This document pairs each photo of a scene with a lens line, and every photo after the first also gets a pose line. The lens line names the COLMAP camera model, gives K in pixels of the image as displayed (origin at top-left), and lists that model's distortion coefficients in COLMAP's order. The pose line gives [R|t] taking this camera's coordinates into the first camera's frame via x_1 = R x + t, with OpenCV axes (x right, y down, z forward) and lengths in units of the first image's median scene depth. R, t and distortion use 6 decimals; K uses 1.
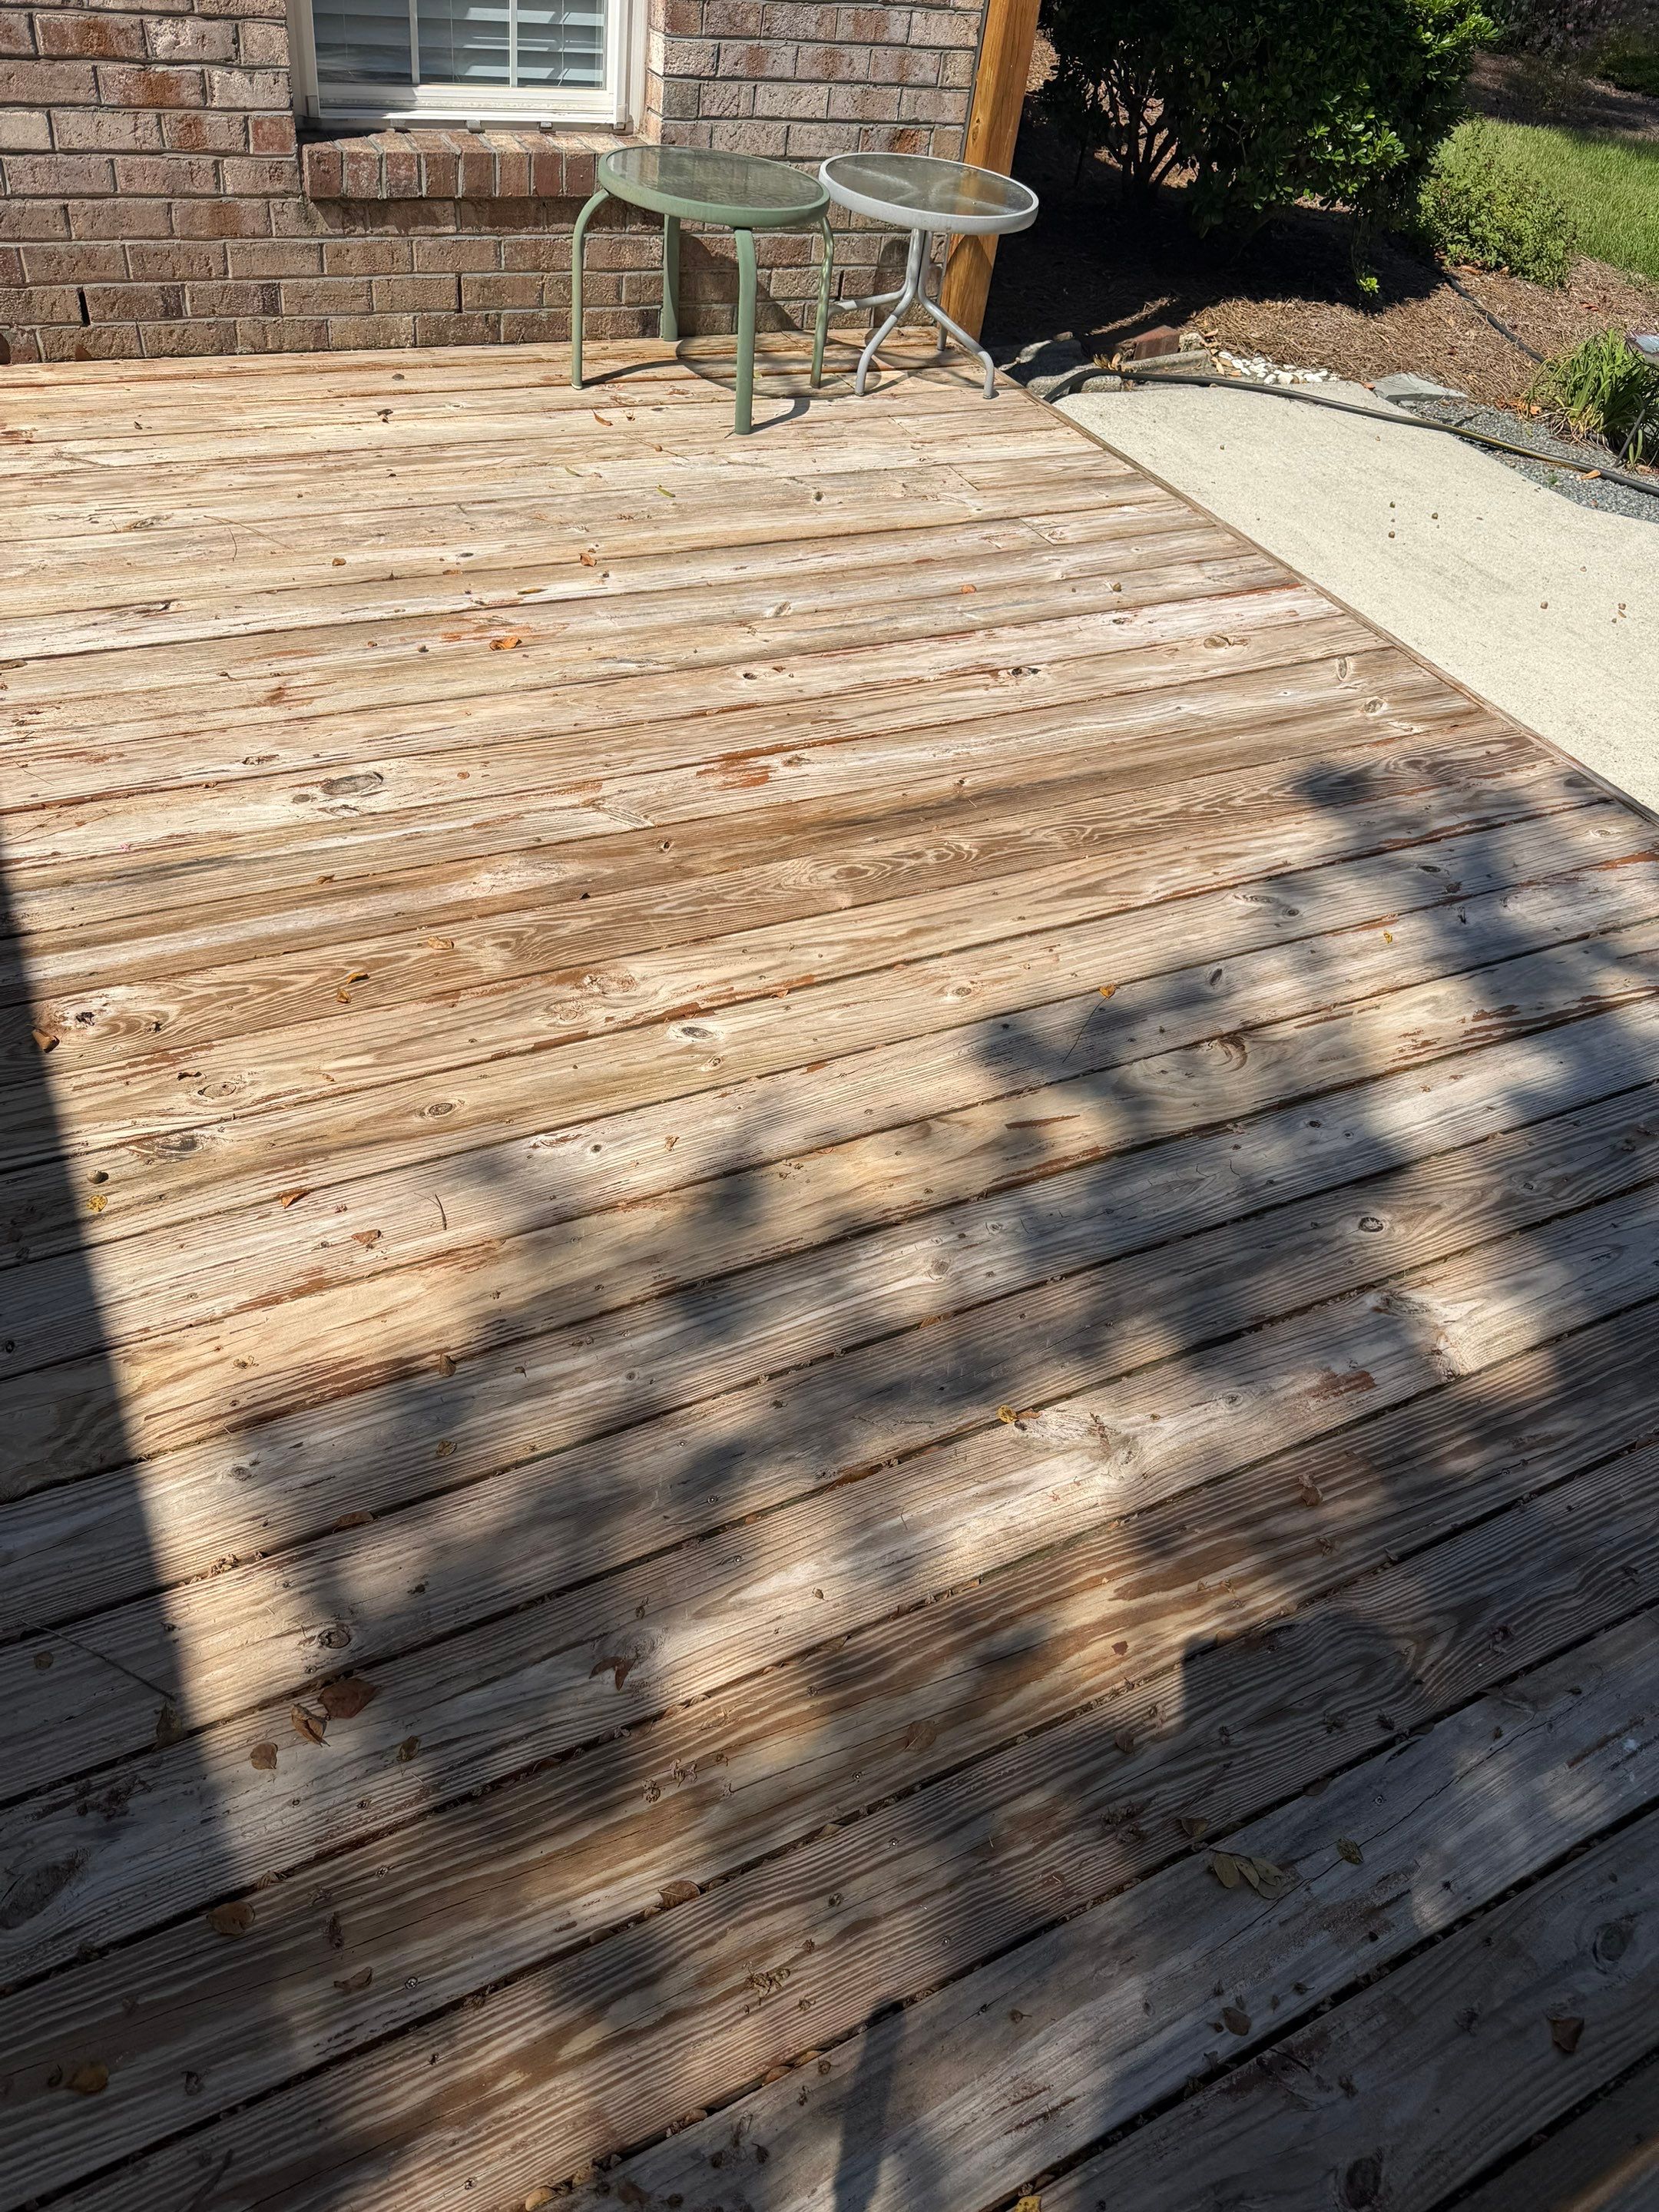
lens RADIAL K [[1590.9, 0, 827.0], [0, 1590.9, 1119.5], [0, 0, 1]] dist [0.049985, -0.060894]
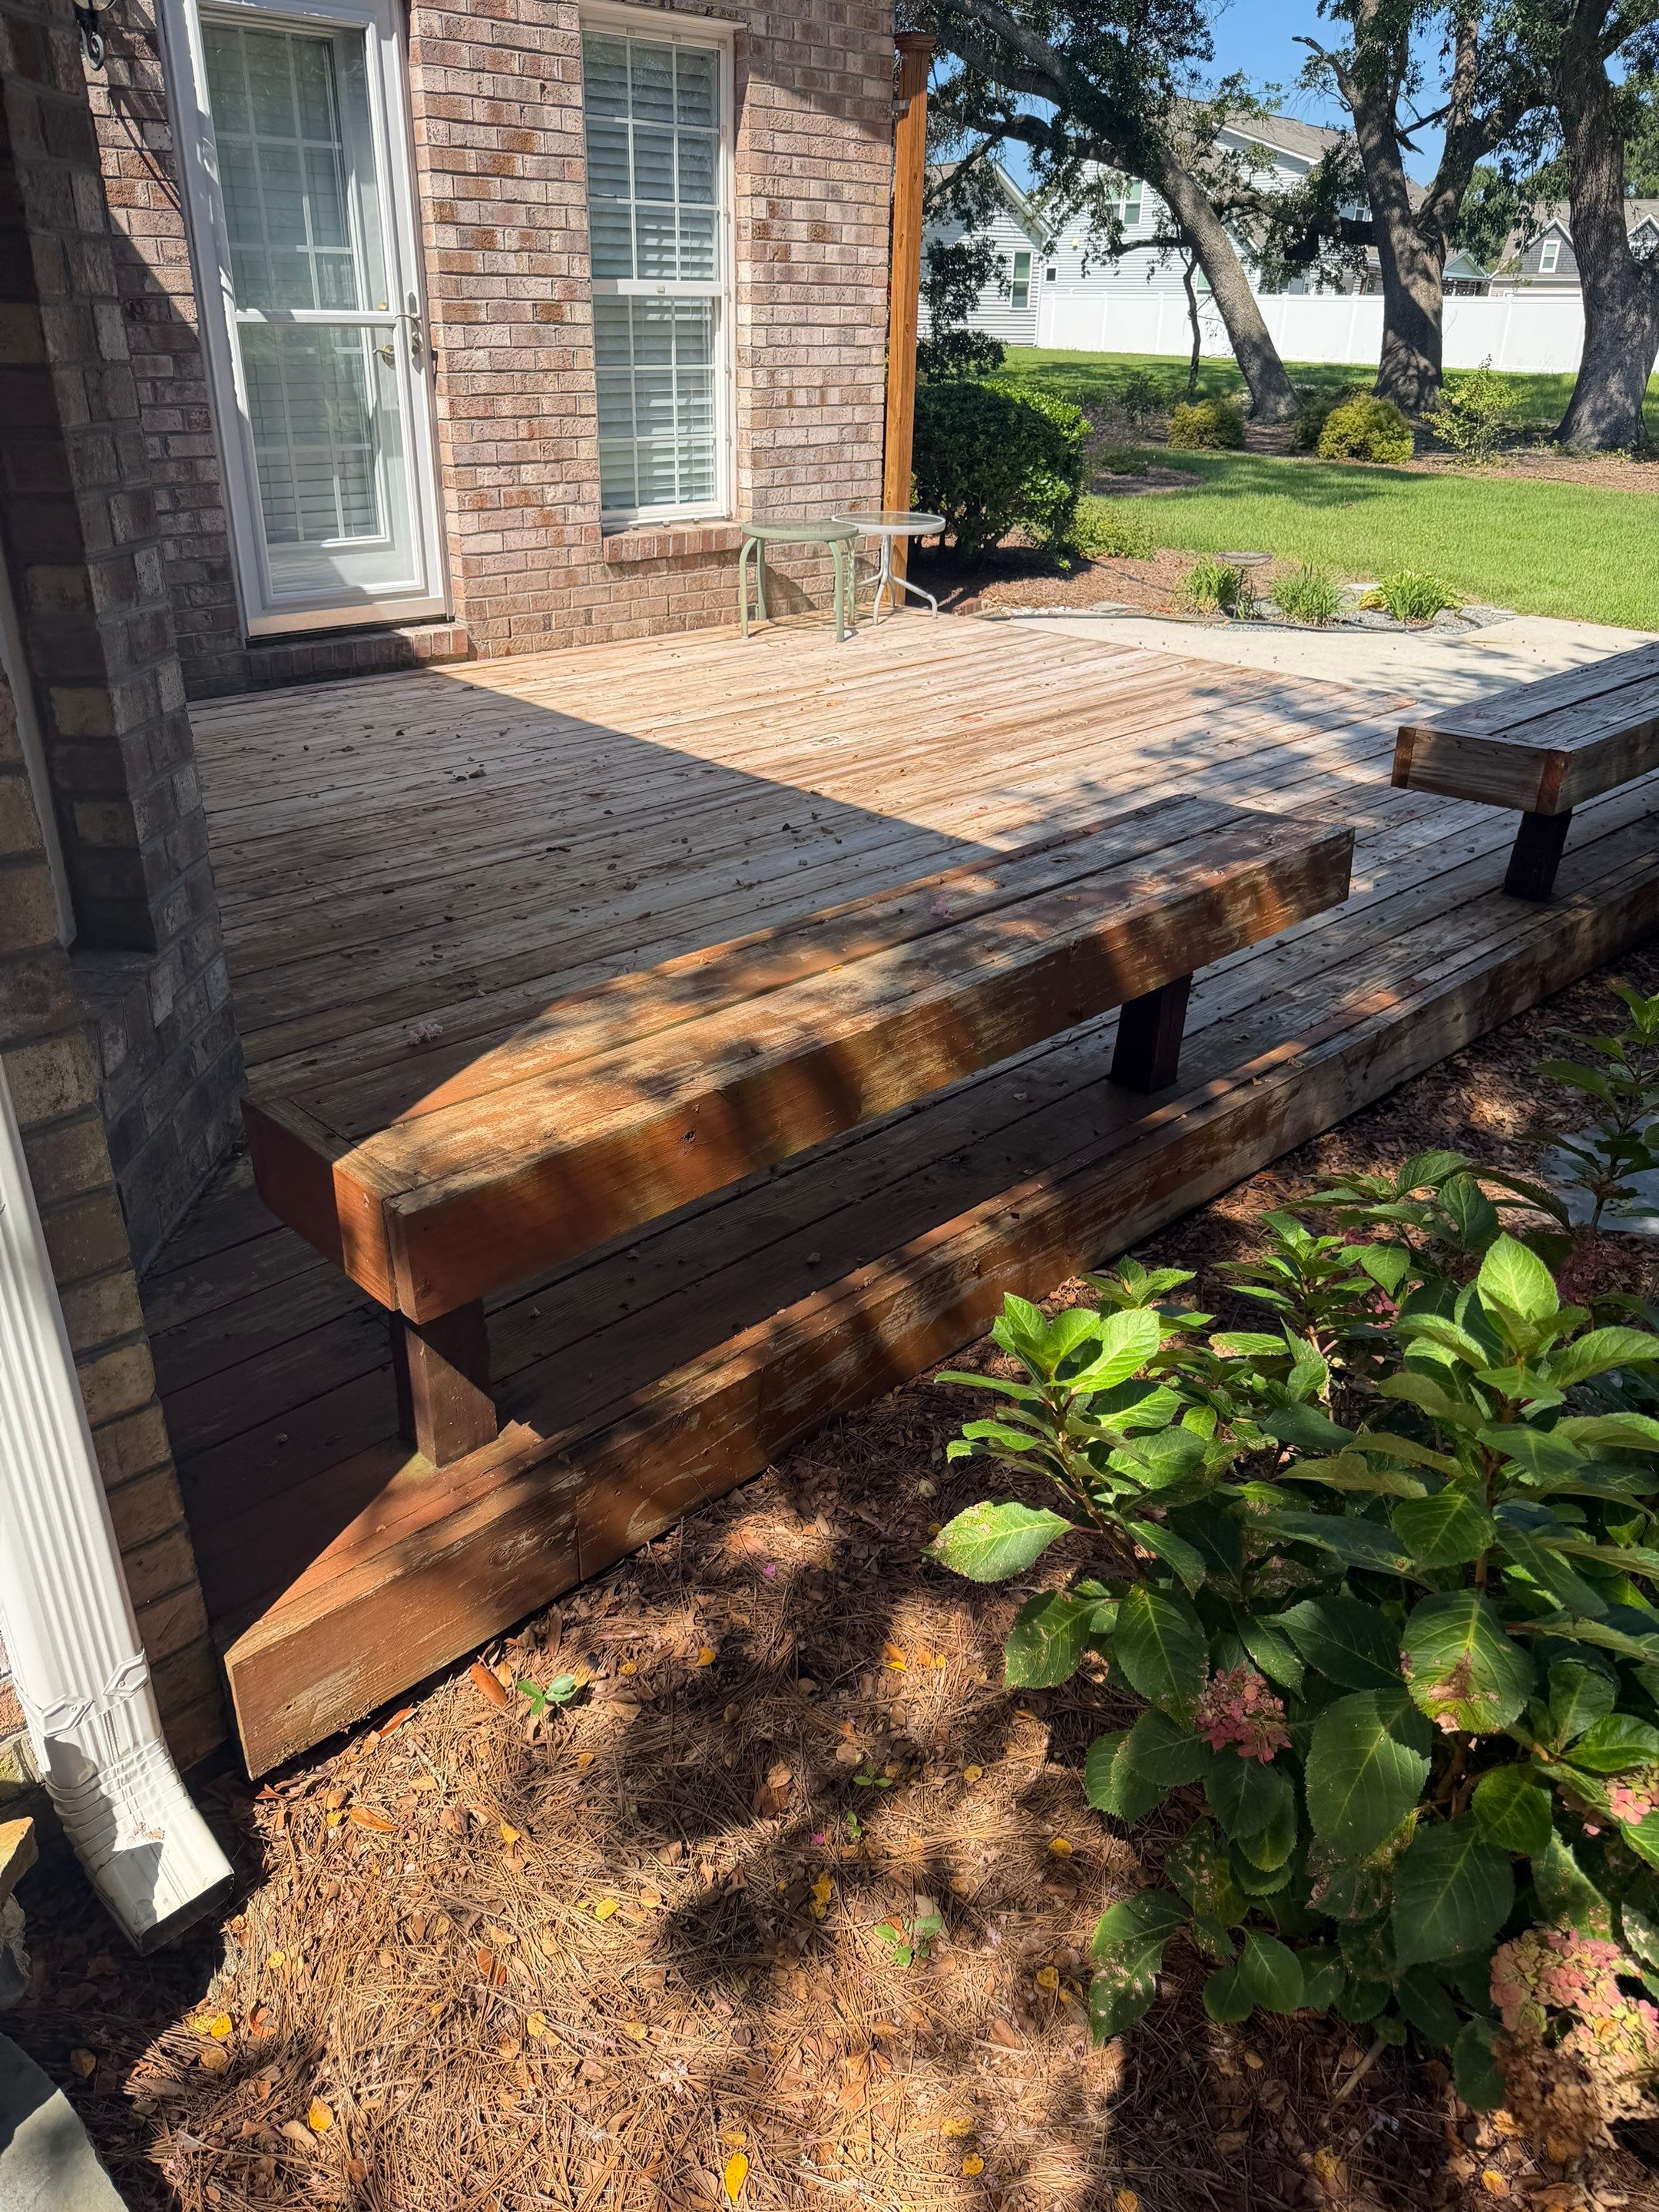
lens RADIAL K [[1590.9, 0, 827.0], [0, 1590.9, 1119.5], [0, 0, 1]] dist [0.049985, -0.060894]
pose [[0.952957, -0.222571, 0.205755, -0.606099], [0.266913, 0.937878, -0.221682, 0.546950], [-0.143633, 0.266172, 0.953164, -0.690439]]
